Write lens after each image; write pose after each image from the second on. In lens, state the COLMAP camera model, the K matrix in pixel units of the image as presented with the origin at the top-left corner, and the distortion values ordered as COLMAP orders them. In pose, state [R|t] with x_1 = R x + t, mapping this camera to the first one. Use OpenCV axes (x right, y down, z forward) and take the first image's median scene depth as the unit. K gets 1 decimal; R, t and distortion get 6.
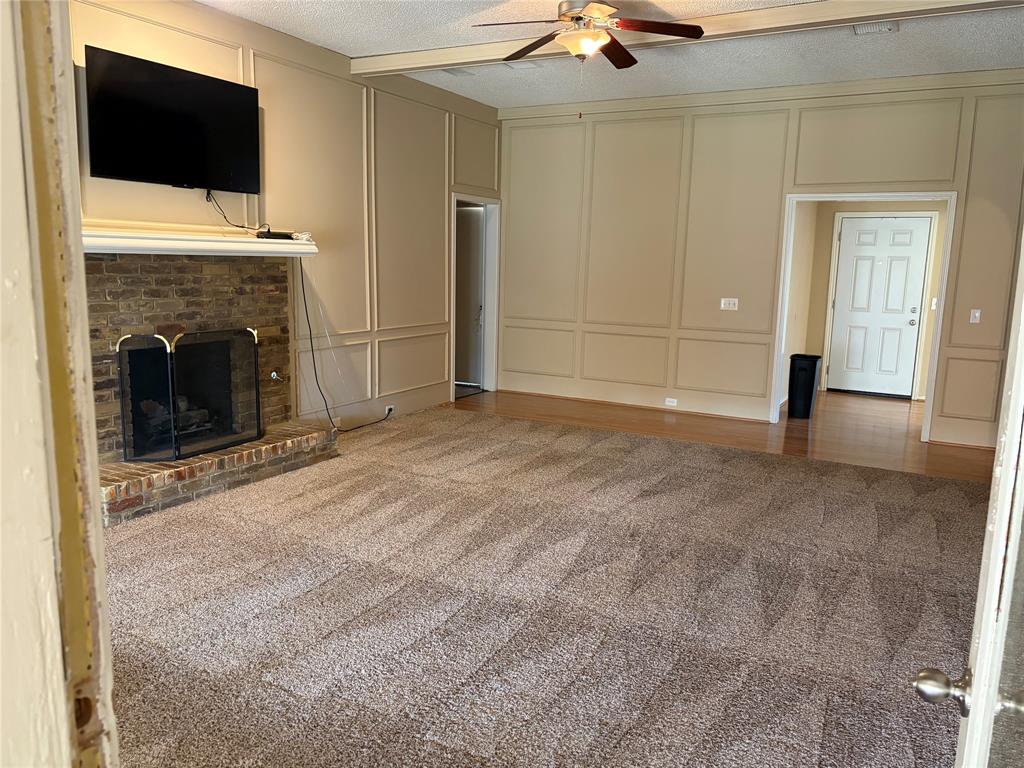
lens RADIAL K [[779.3, 0, 515.2], [0, 779.3, 377.7], [0, 0, 1]] dist [0.058457, -0.010020]
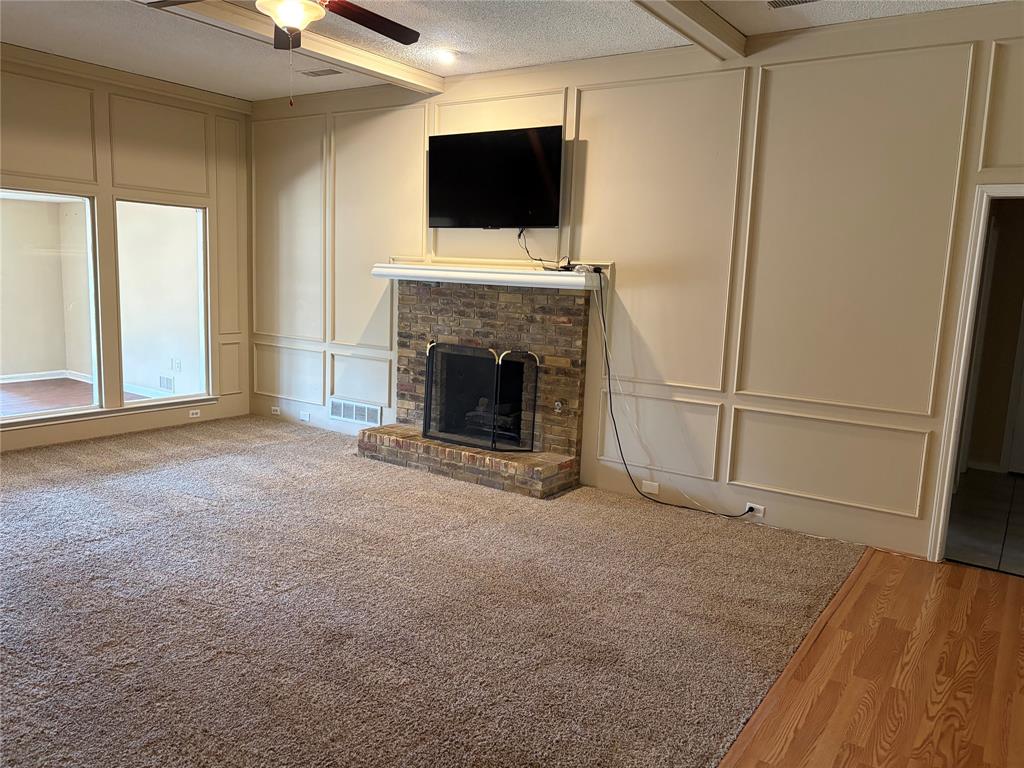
lens RADIAL K [[779.3, 0, 515.2], [0, 779.3, 394.7], [0, 0, 1]] dist [0.058457, -0.010020]
pose [[-0.094735, 0.135805, -0.986196, 0.743703], [-0.191293, 0.969706, 0.151910, -0.171276], [0.976950, 0.203044, -0.065886, 1.086940]]
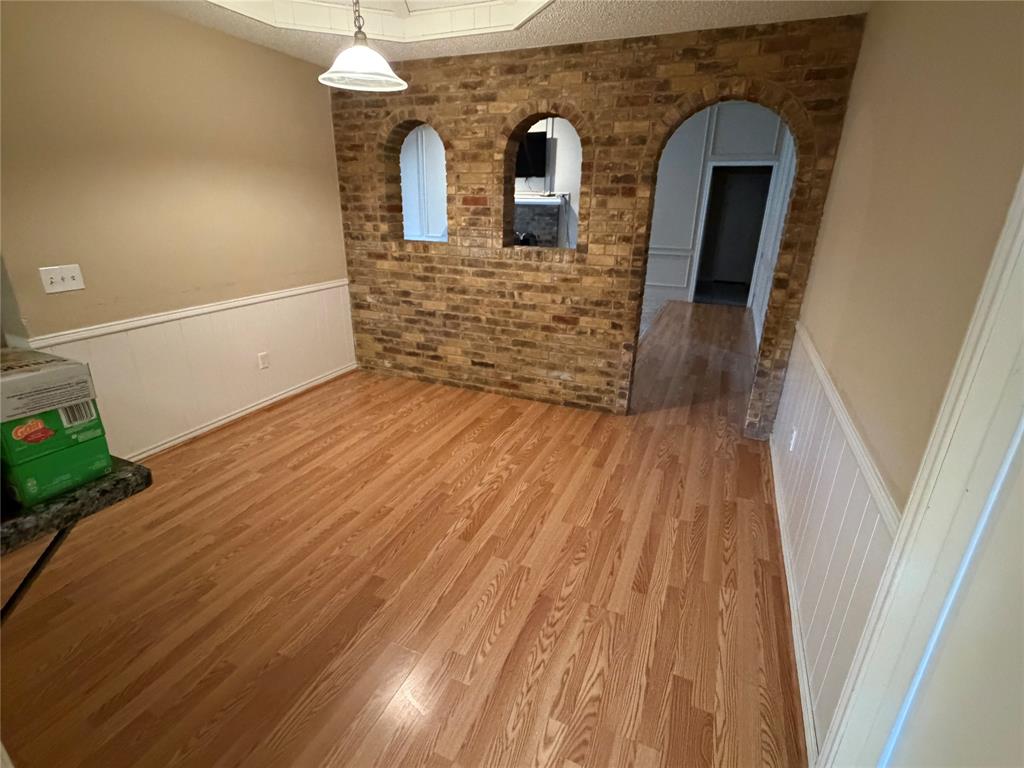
lens RADIAL K [[498.3, 0, 509.3], [0, 498.3, 384.9], [0, 0, 1]] dist [0.002079, 0.000568]
pose [[0.085989, 0.328690, -0.940515, 1.356192], [-0.162956, 0.935939, 0.312192, -0.100308], [0.982879, 0.126418, 0.134043, 0.788079]]
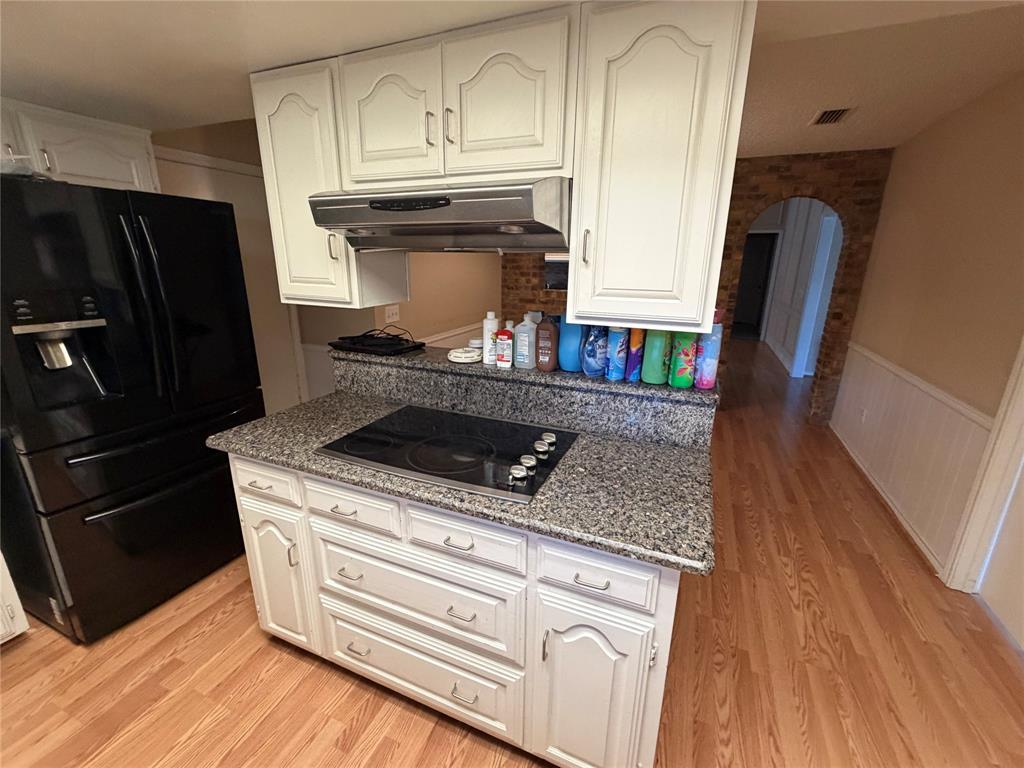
lens RADIAL K [[442.2, 0, 509.9], [0, 442.2, 385.4], [0, 0, 1]] dist [0.001159, -0.000153]
pose [[0.094717, 0.258459, -0.961368, 1.734982], [-0.157069, 0.957493, 0.241942, -0.007650], [0.983035, 0.128085, 0.131287, 0.136255]]
